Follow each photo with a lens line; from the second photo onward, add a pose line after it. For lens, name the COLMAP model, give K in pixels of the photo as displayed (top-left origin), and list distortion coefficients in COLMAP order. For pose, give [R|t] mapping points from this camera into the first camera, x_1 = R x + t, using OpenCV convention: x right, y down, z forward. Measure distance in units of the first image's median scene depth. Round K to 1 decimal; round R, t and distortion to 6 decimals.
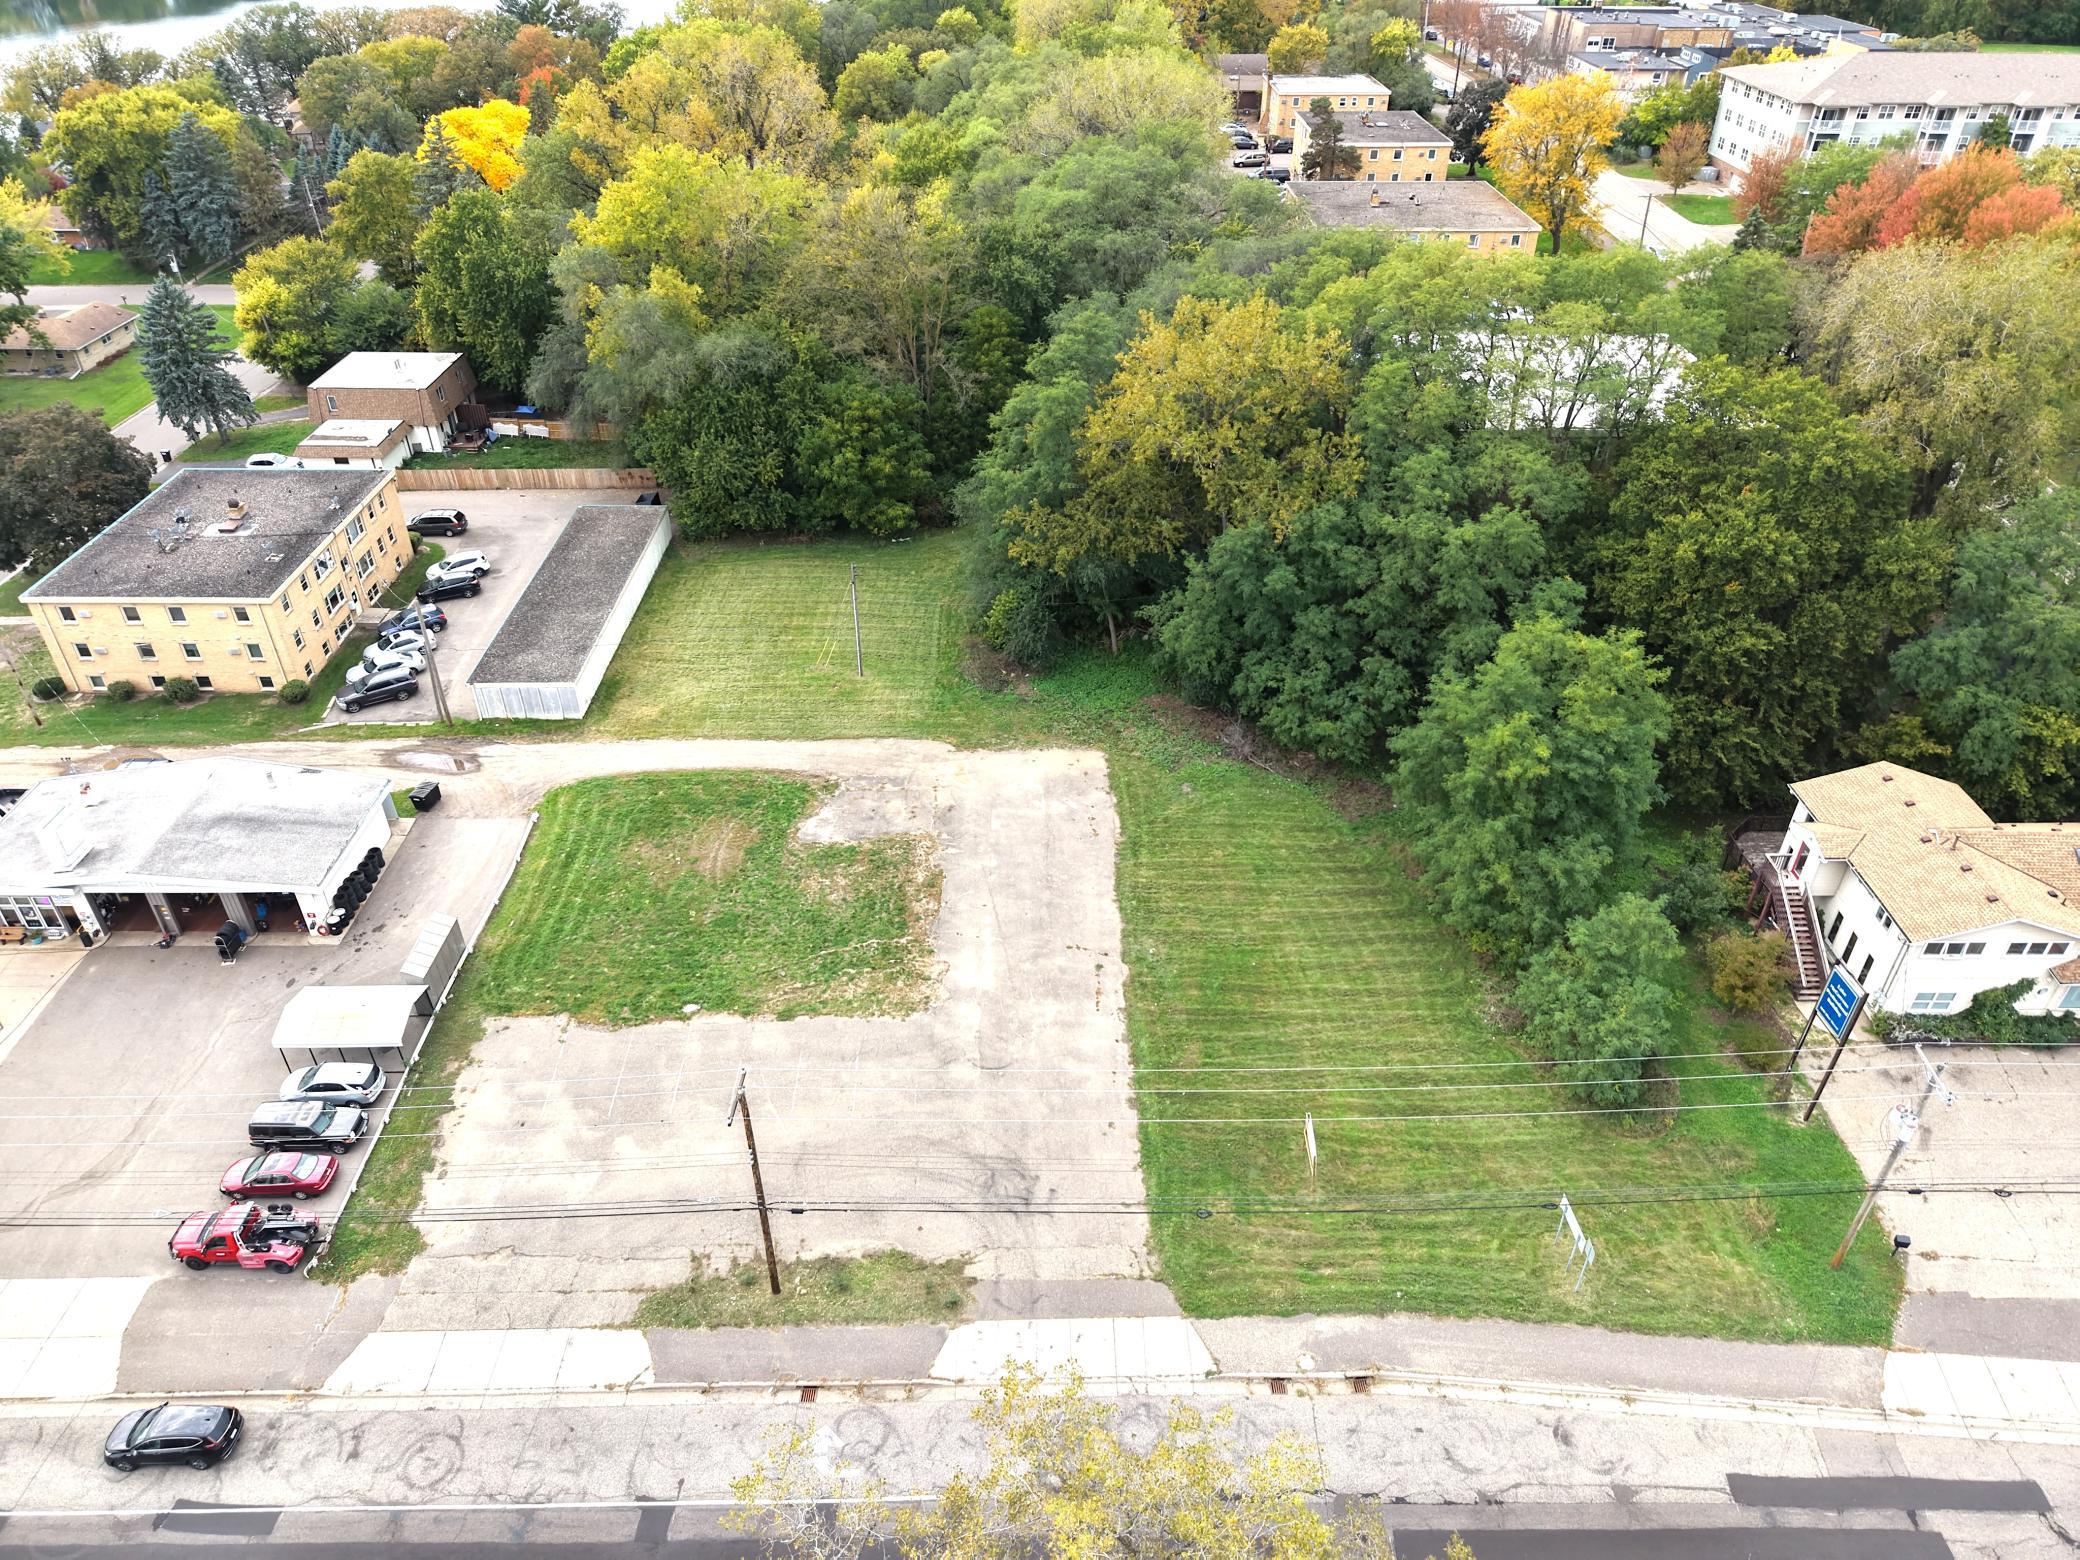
lens RADIAL K [[1391.8, 0, 1040.0], [0, 1391.8, 780.0], [0, 0, 1]] dist [0.015077, -0.010739]
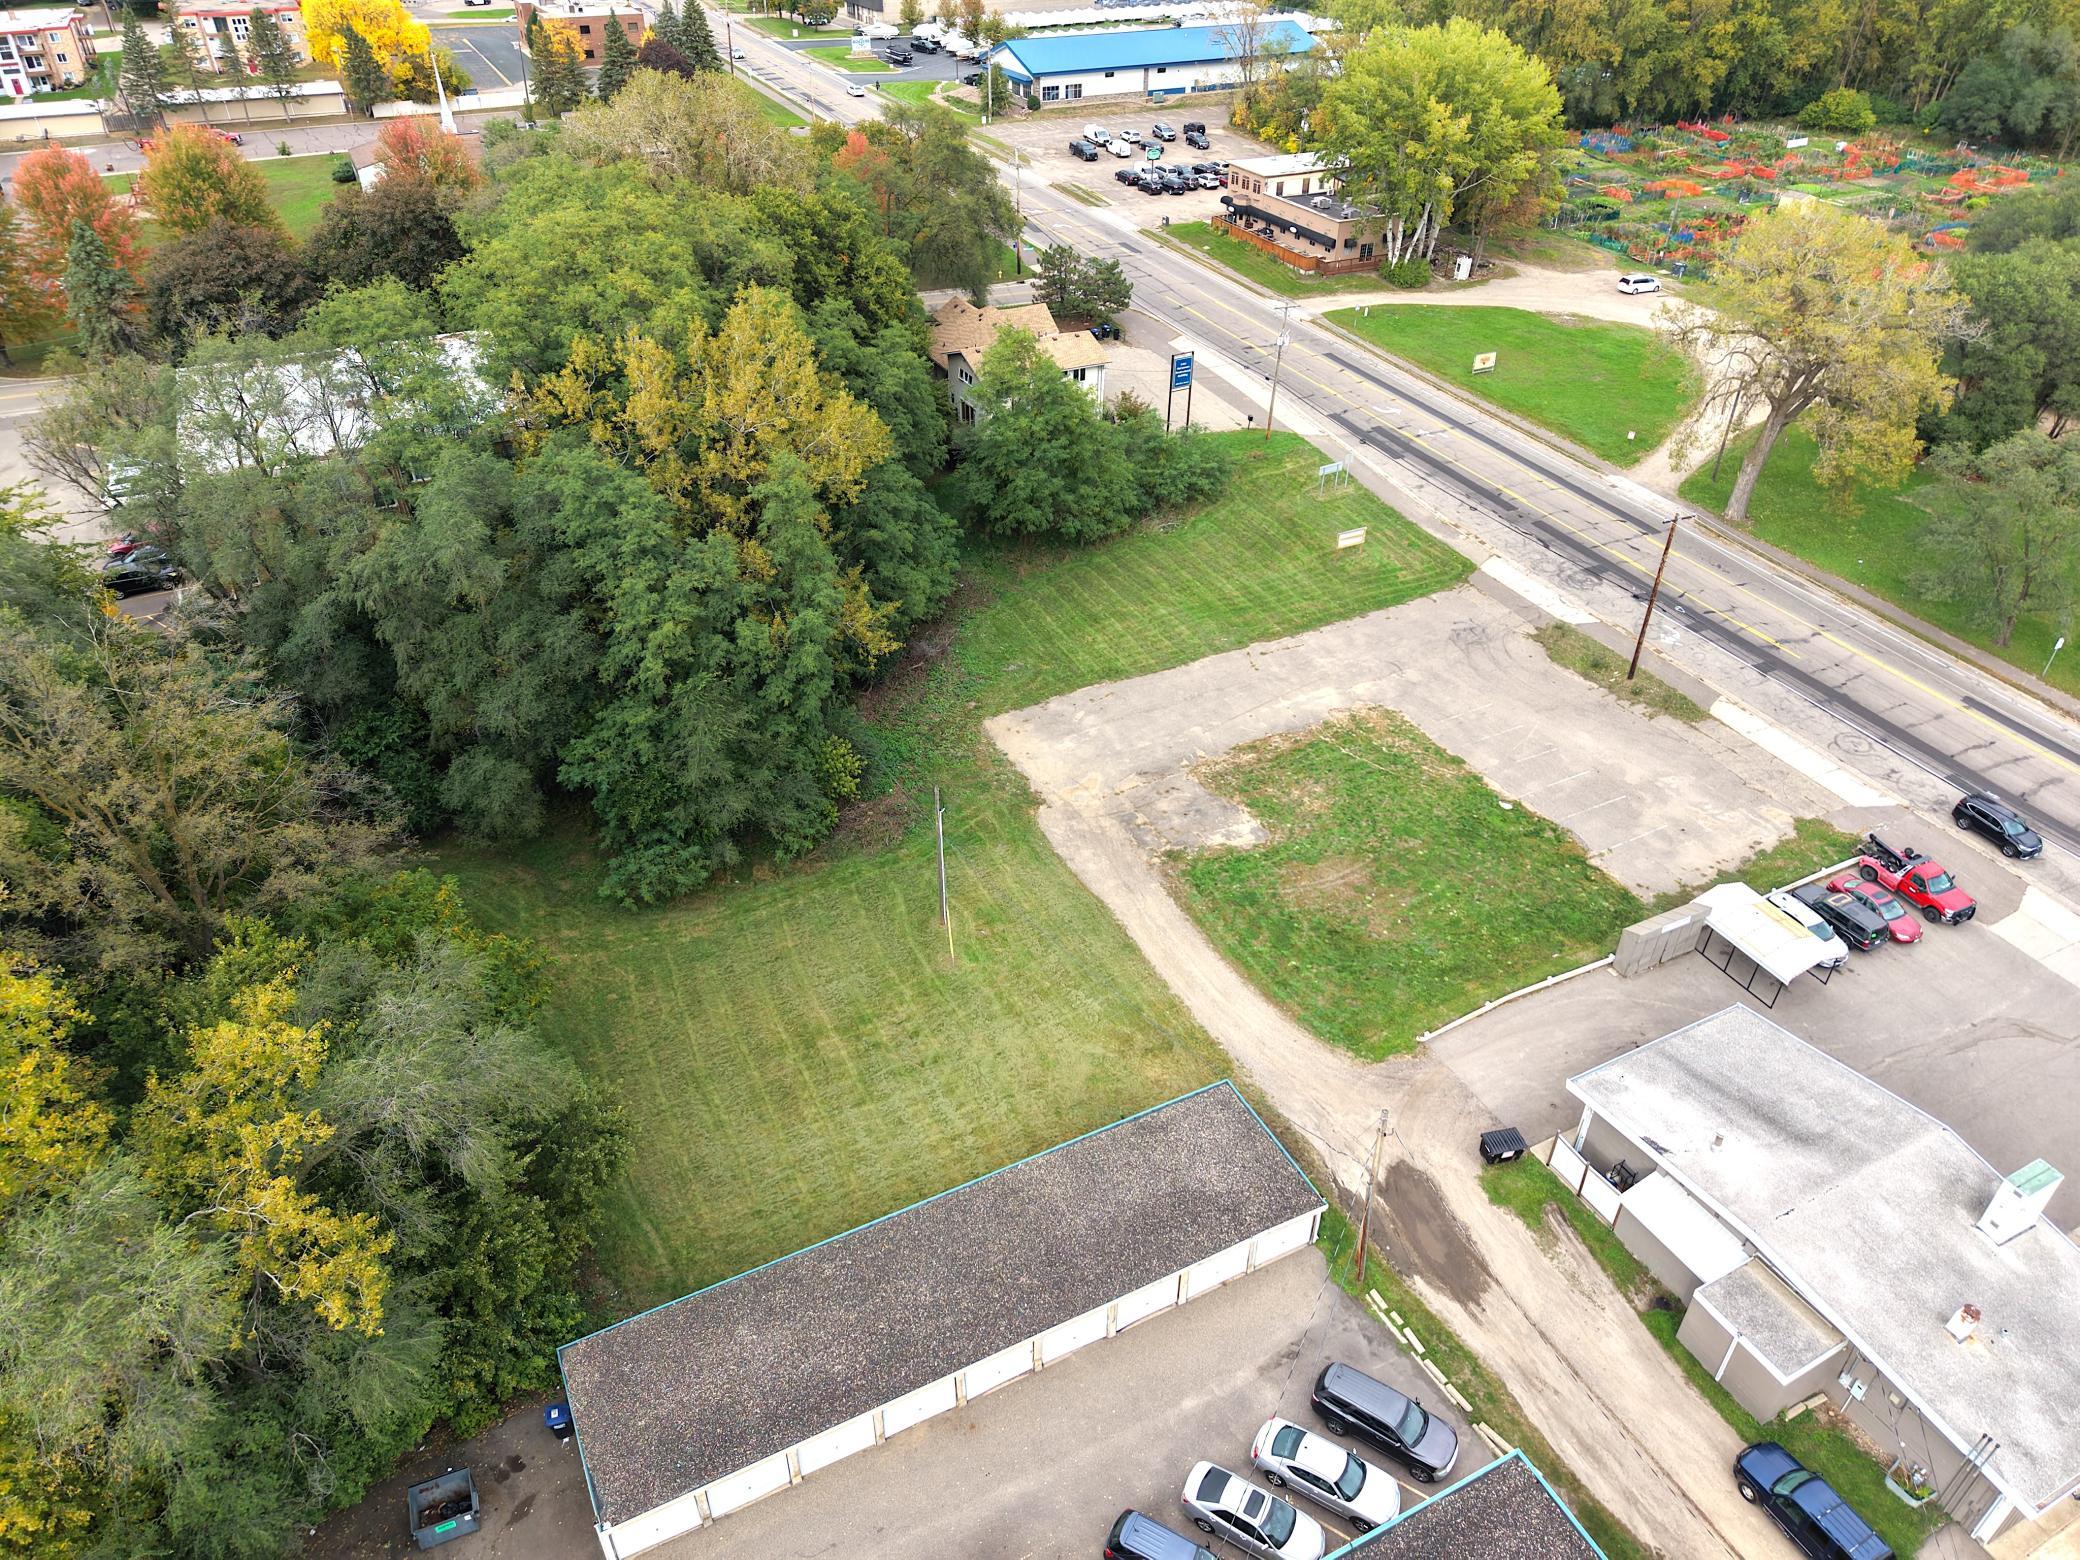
lens RADIAL K [[1398.9, 0, 1040.0], [0, 1398.9, 780.0], [0, 0, 1]] dist [0.002964, -0.000622]
pose [[-0.444176, -0.516465, 0.732101, -0.866183], [0.511443, 0.524750, 0.680488, -0.784057], [-0.735618, 0.676684, 0.031060, 1.169910]]
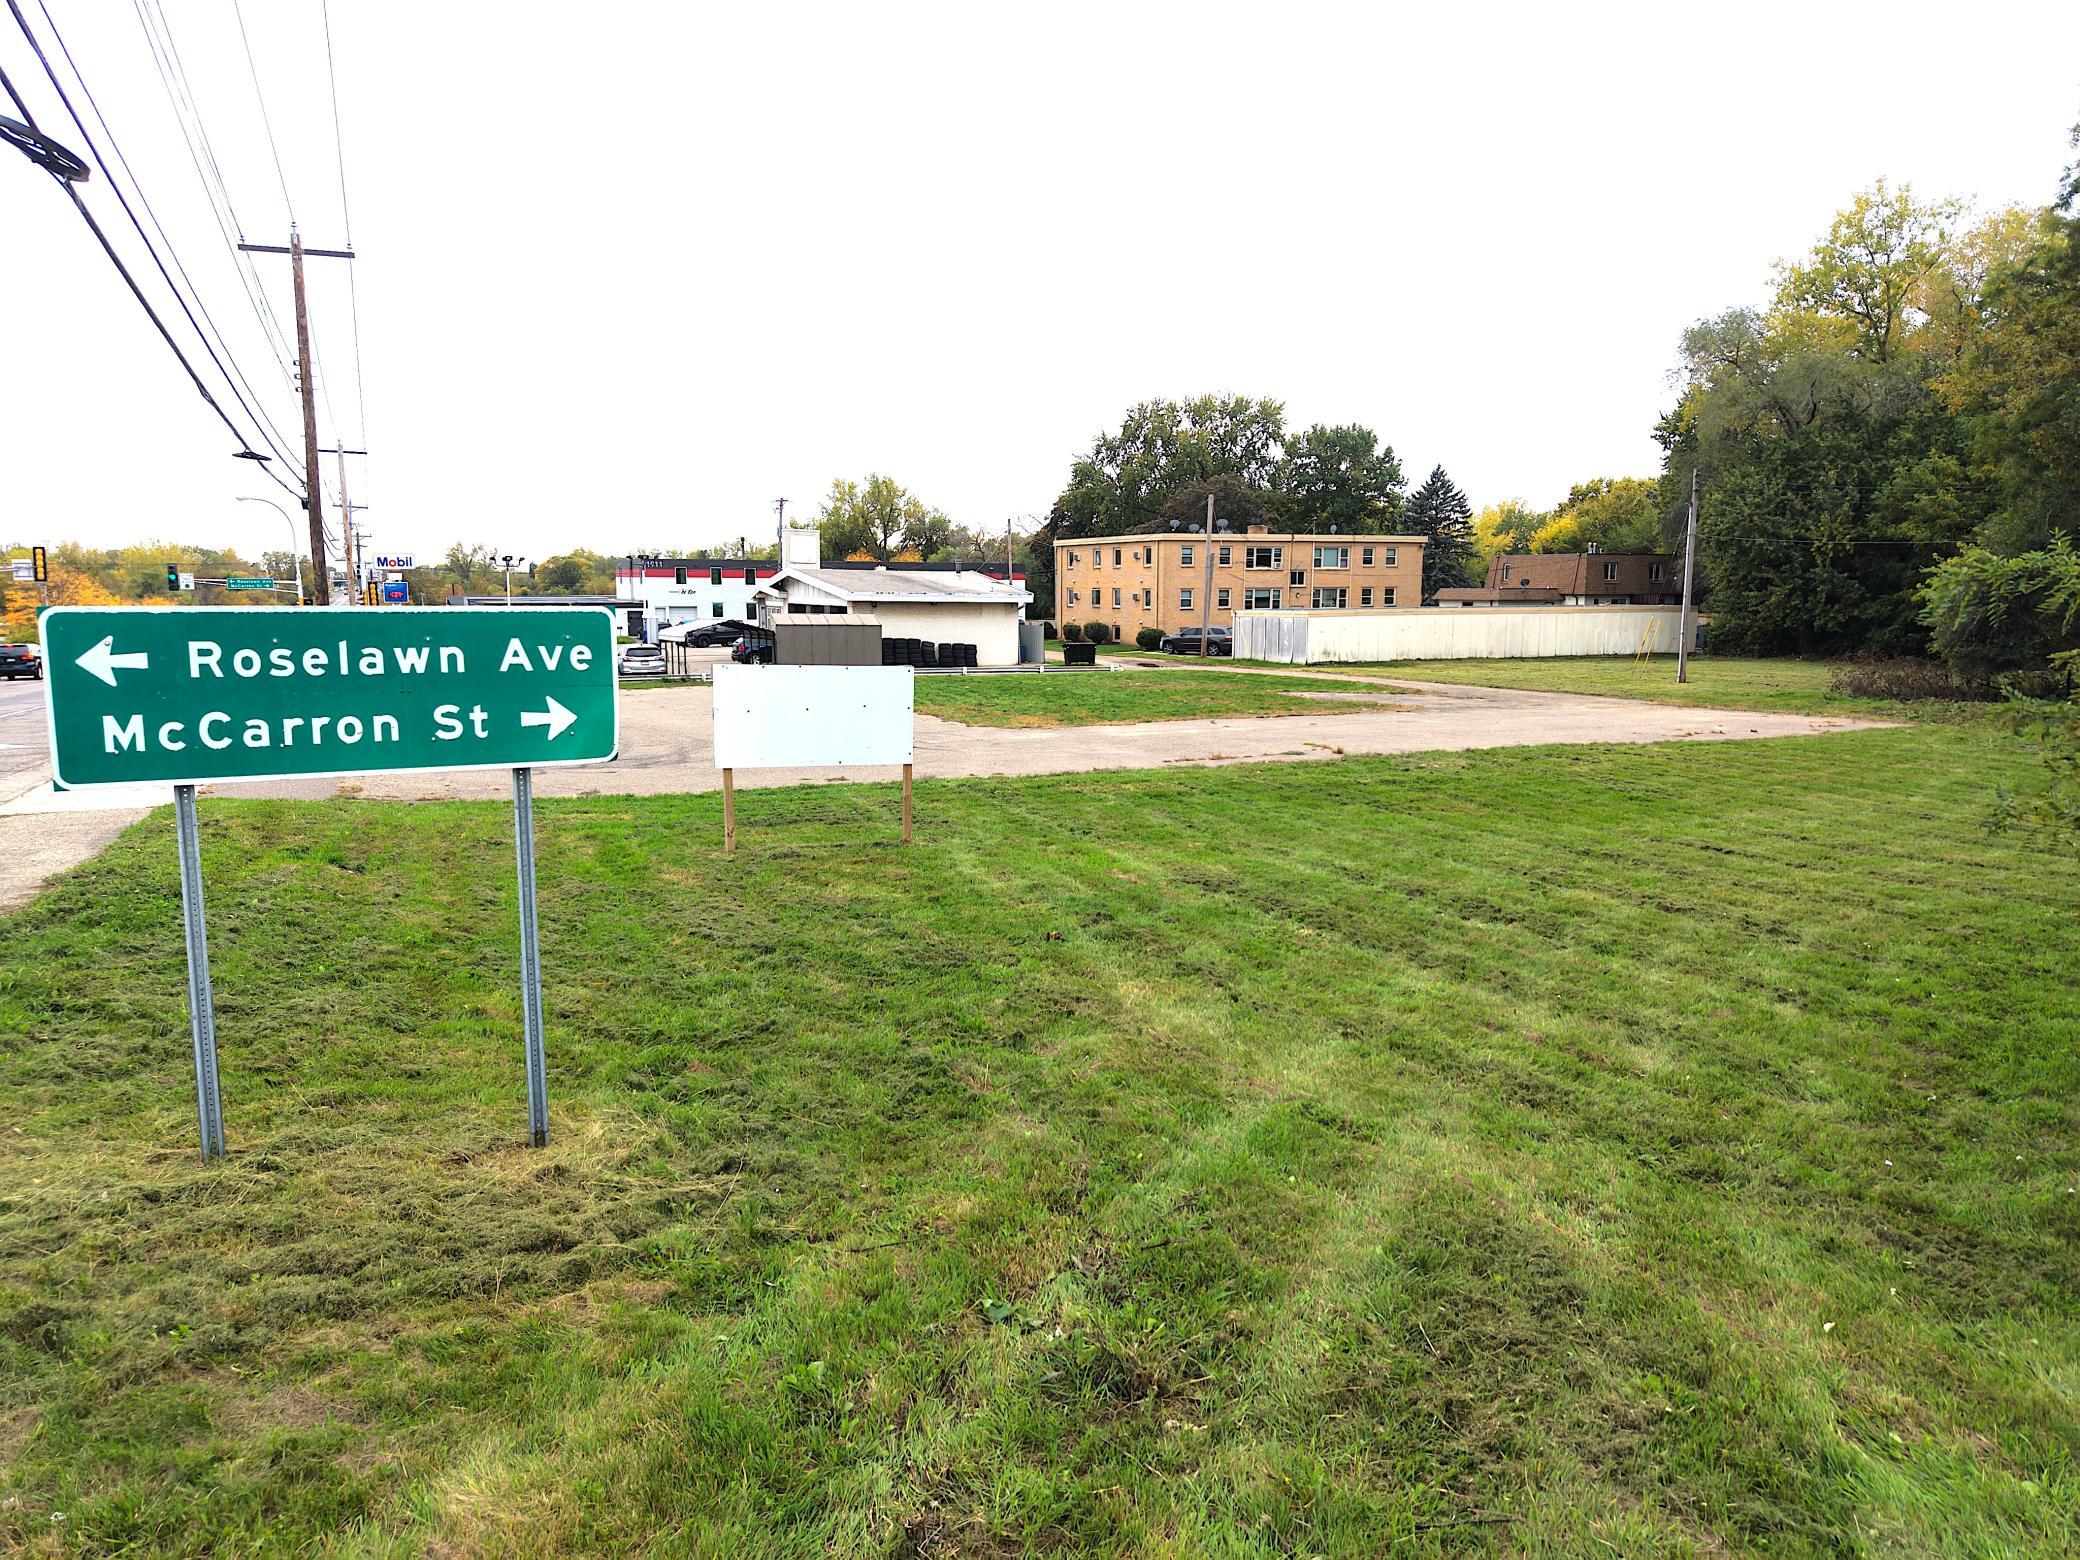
lens RADIAL K [[1386.4, 0, 1040.0], [0, 1386.4, 780.0], [0, 0, 1]] dist [0.048568, -0.061227]
pose [[0.423295, 0.123510, -0.897534, 0.385269], [-0.519281, 0.844866, -0.128641, 0.231970], [0.742407, 0.520525, 0.421764, 0.752076]]
